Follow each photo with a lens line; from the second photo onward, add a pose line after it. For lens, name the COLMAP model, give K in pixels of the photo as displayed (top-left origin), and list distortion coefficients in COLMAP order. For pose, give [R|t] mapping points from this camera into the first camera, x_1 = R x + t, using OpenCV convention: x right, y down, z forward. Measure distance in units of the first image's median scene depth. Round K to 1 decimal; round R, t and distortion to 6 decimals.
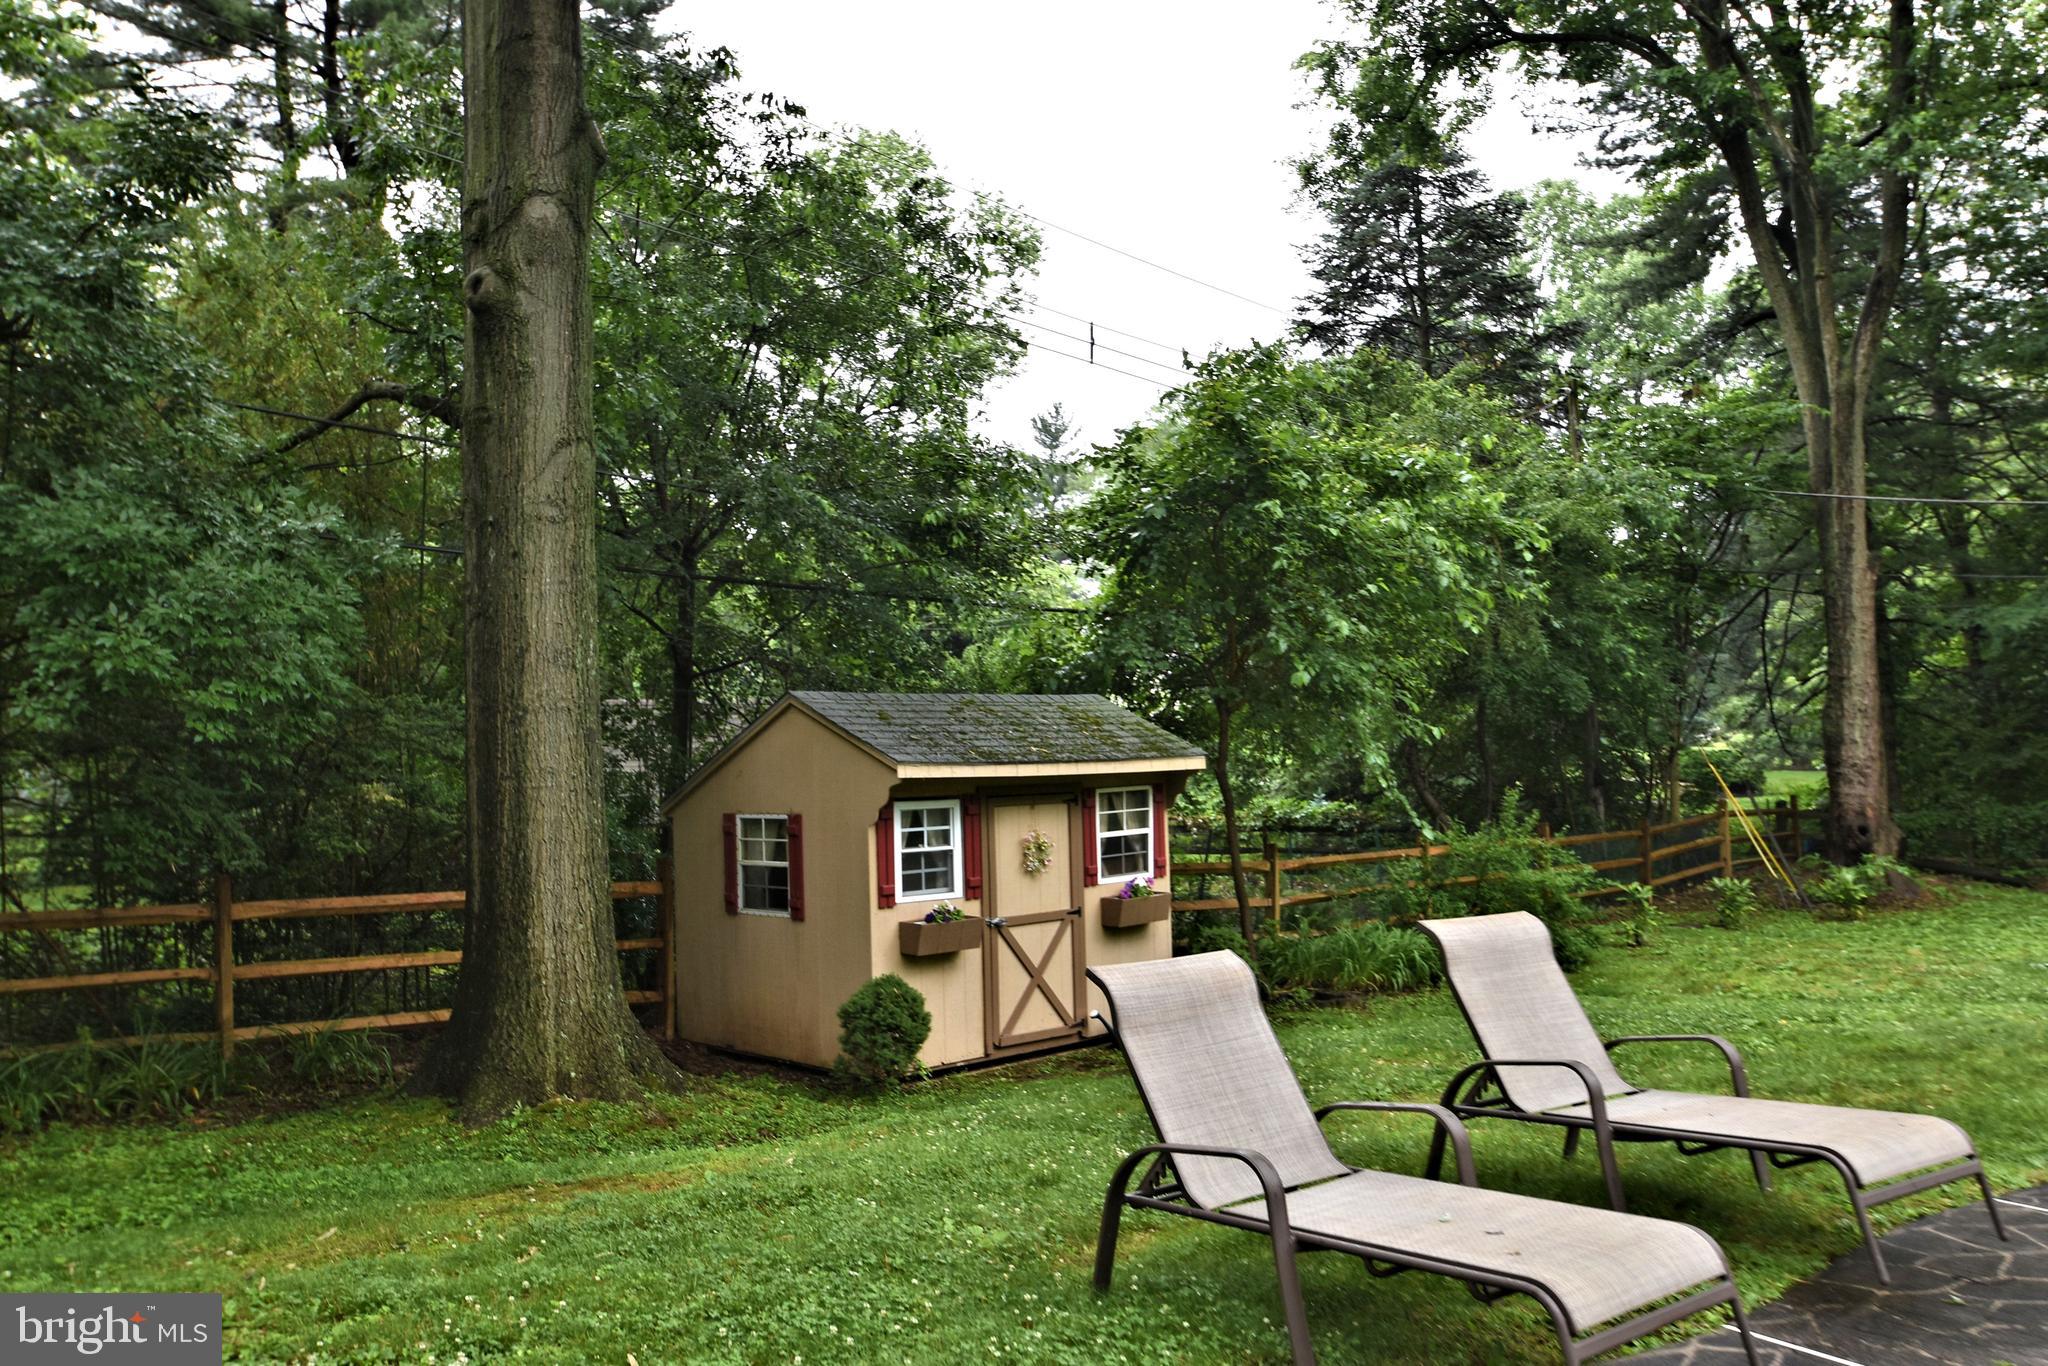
lens RADIAL K [[1615.3, 0, 1020.3], [0, 1615.3, 690.0], [0, 0, 1]] dist [-0.051615, -0.003066]
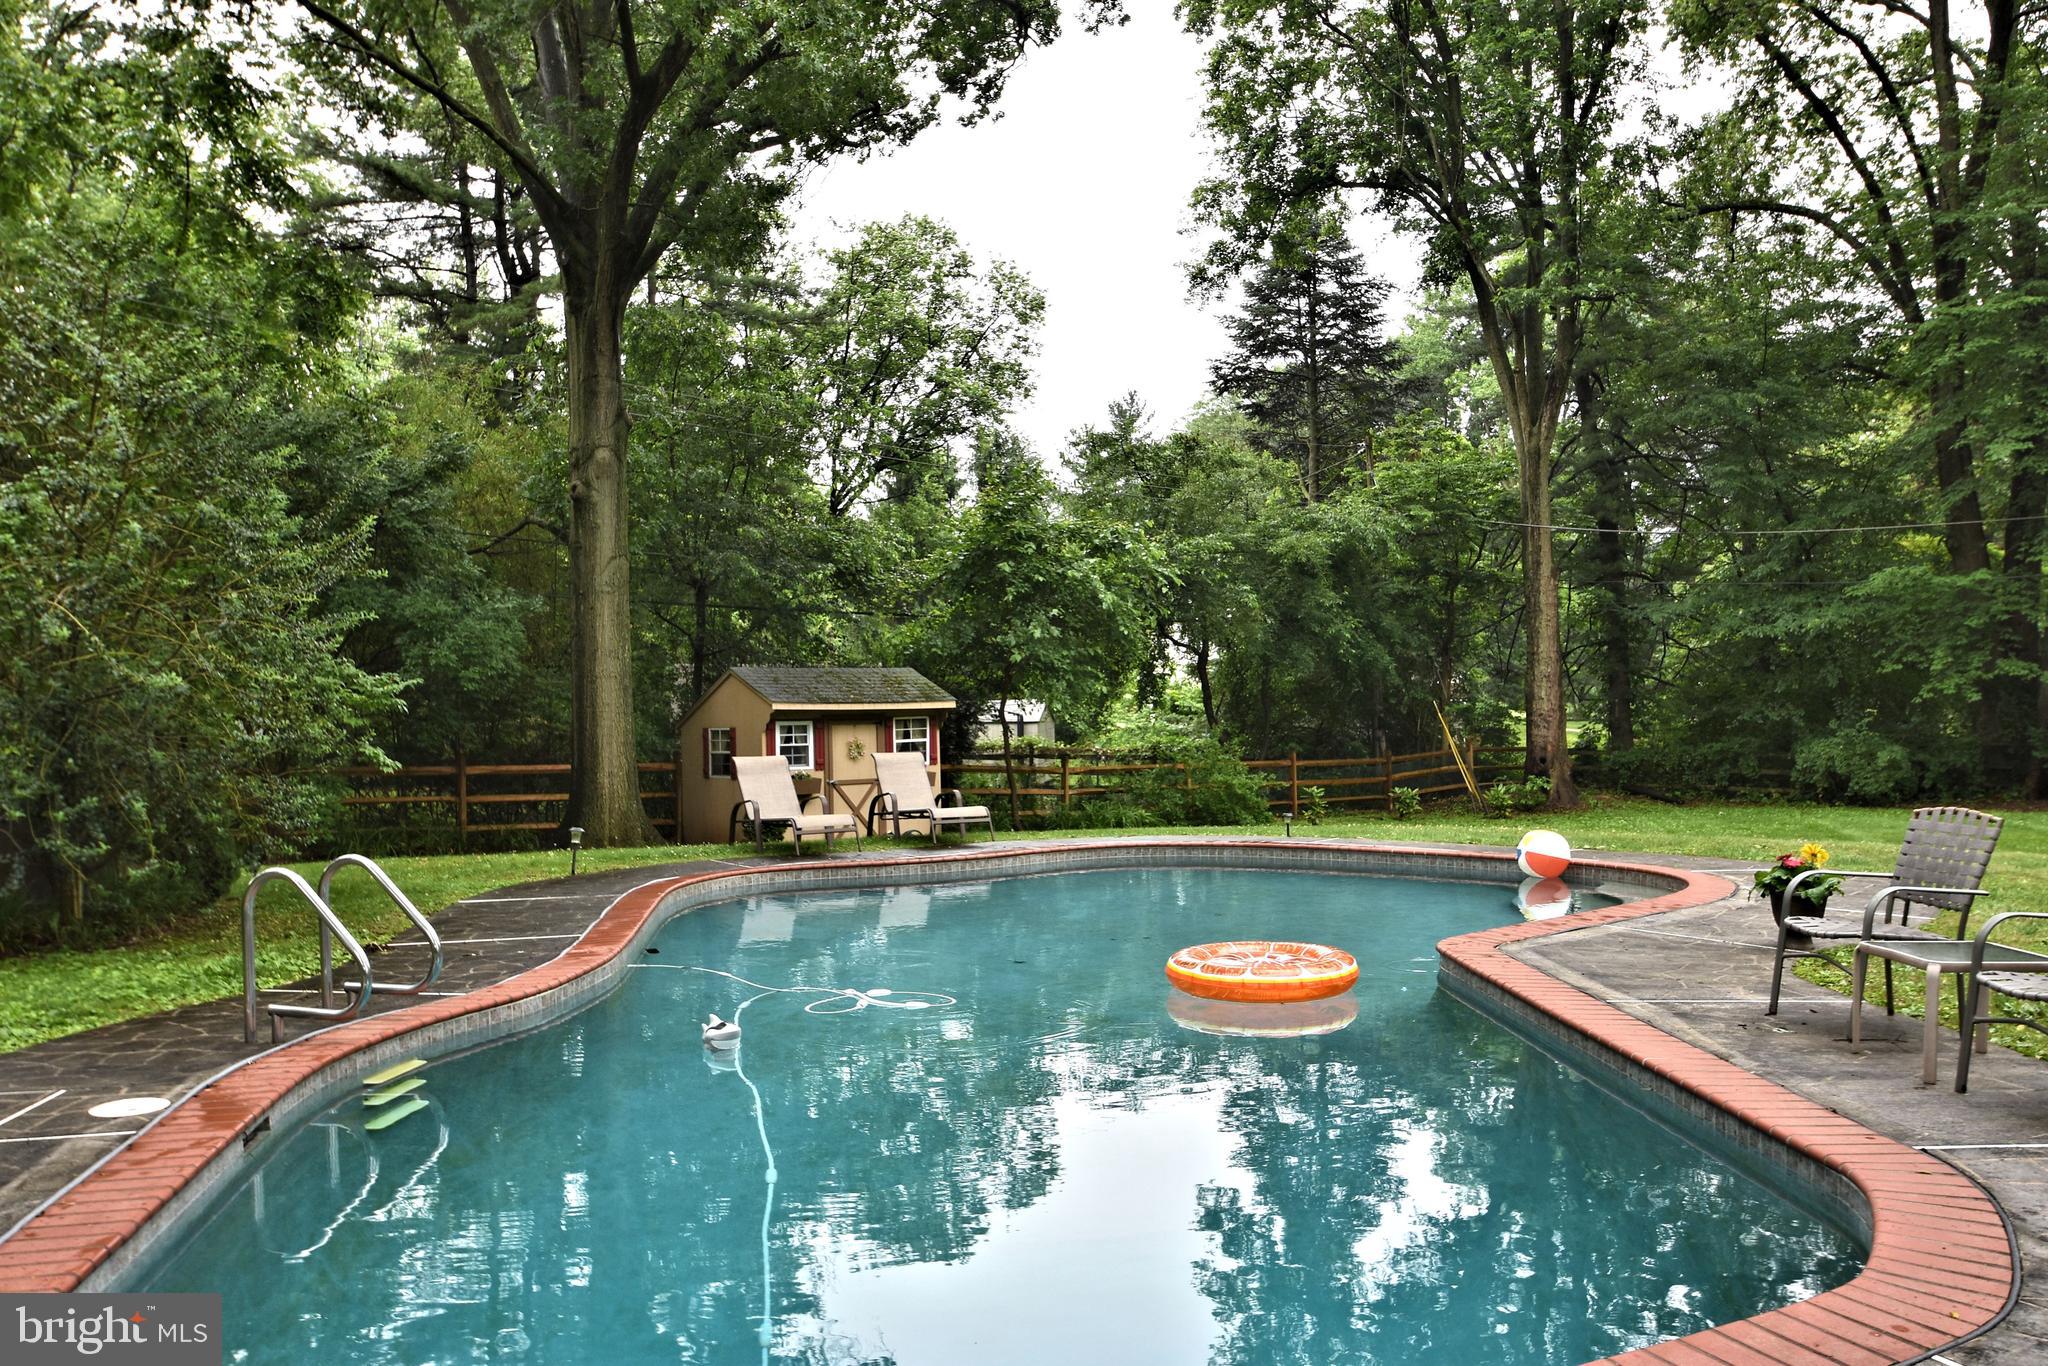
lens RADIAL K [[1615.3, 0, 1027.1], [0, 1615.3, 677.9], [0, 0, 1]] dist [-0.051615, -0.003066]
pose [[0.996295, 0.005836, -0.085803, 0.386133], [-0.004067, 0.999776, 0.020782, -0.027838], [0.085905, -0.020356, 0.996095, -0.948027]]
